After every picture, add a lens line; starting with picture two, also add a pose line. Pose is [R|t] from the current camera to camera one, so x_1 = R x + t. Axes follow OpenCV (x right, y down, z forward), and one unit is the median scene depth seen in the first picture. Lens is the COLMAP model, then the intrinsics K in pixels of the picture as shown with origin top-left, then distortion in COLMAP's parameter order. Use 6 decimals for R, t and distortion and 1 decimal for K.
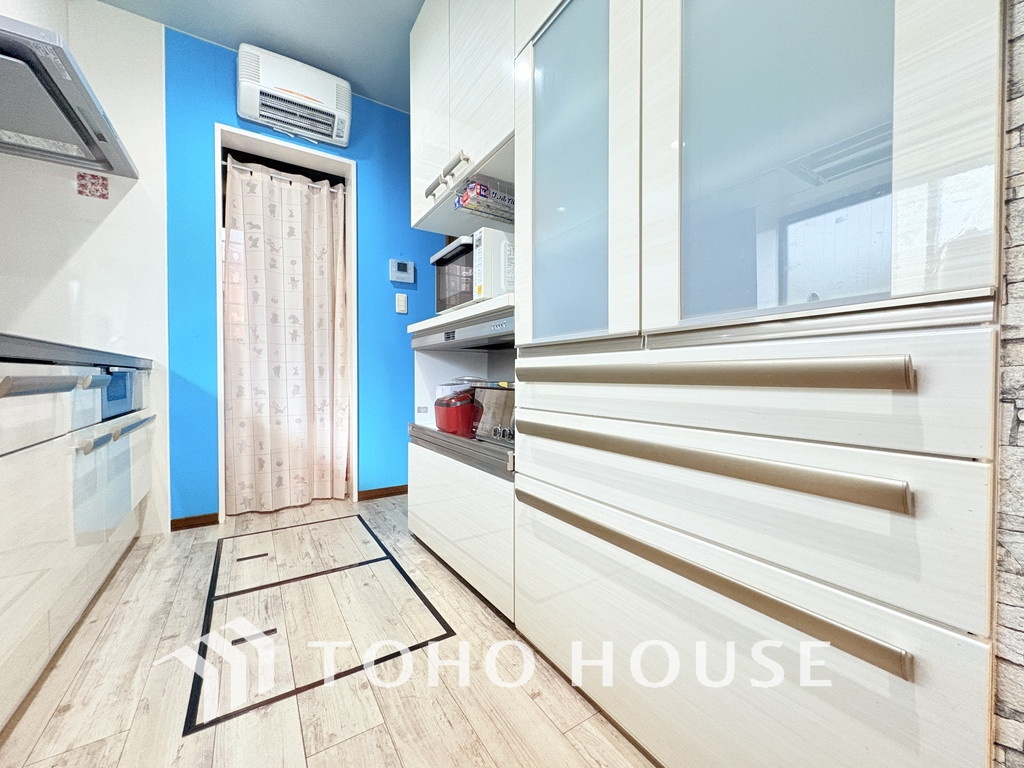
lens RADIAL K [[407.6, 0, 515.6], [0, 407.6, 381.6], [0, 0, 1]] dist [0.001055, 0.000451]
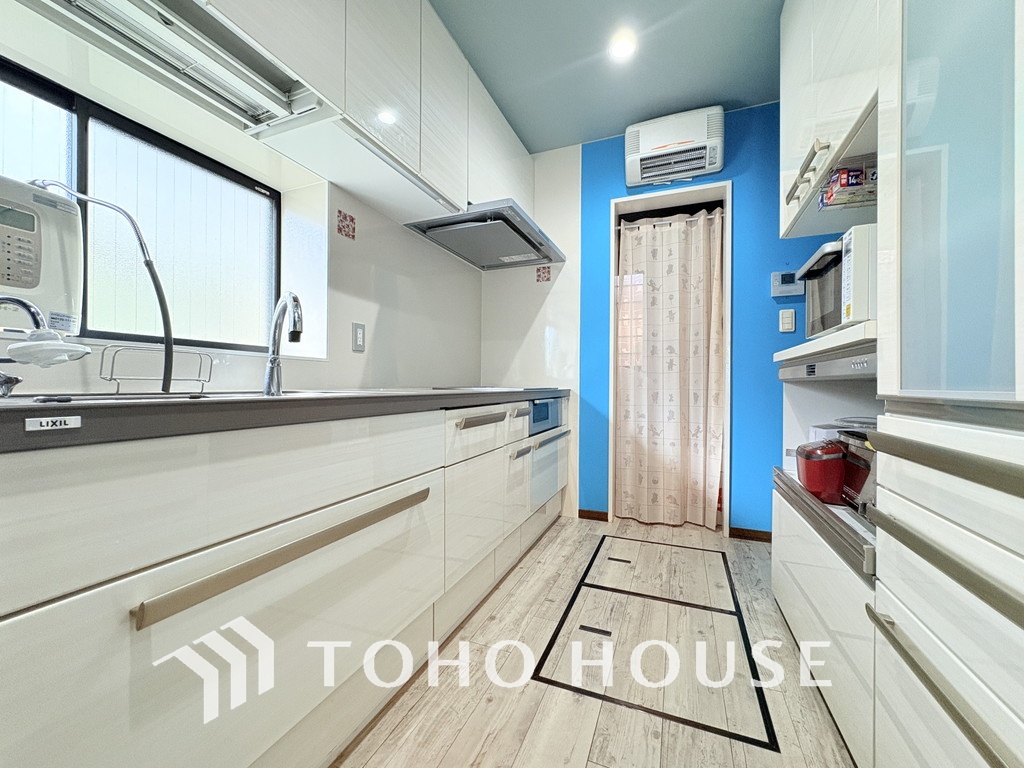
lens RADIAL K [[407.6, 0, 515.6], [0, 407.6, 383.1], [0, 0, 1]] dist [0.001055, 0.000451]
pose [[0.575283, 0.000414, -0.817955, 0.137842], [-0.018438, 0.999752, -0.012461, -0.057621], [0.817747, 0.022250, 0.575148, 0.060655]]
